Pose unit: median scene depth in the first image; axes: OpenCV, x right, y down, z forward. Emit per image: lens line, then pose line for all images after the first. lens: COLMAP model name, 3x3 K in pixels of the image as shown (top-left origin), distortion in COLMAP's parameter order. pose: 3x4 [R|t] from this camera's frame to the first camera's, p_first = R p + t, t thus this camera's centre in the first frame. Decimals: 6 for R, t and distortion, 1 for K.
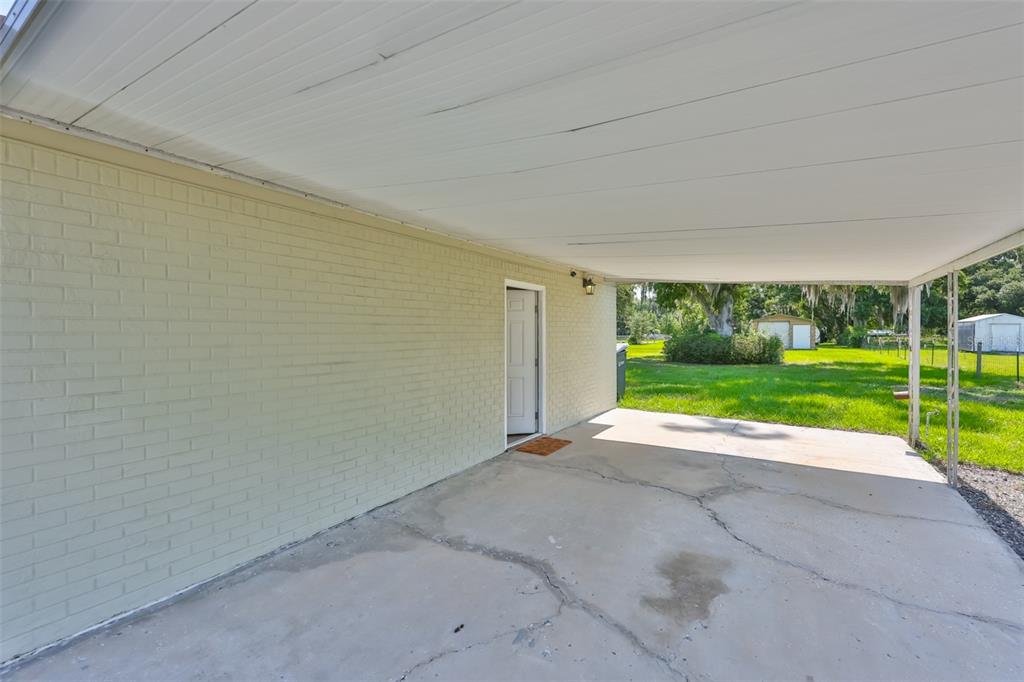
lens RADIAL K [[447.2, 0, 508.5], [0, 447.2, 341.1], [0, 0, 1]] dist [0.023950, 0.001351]
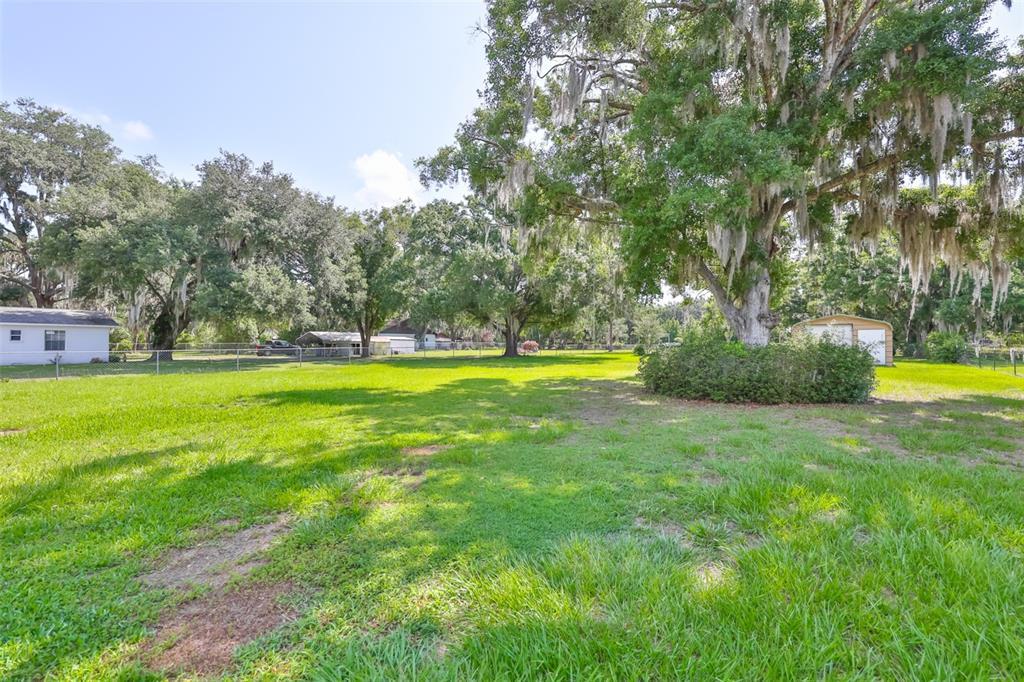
lens RADIAL K [[447.2, 0, 507.5], [0, 447.2, 341.5], [0, 0, 1]] dist [0.023950, 0.001351]
pose [[0.998323, 0.002969, -0.057812, 0.218722], [-0.003969, 0.999844, -0.017196, -0.006464], [0.057752, 0.017396, 0.998179, 0.447789]]
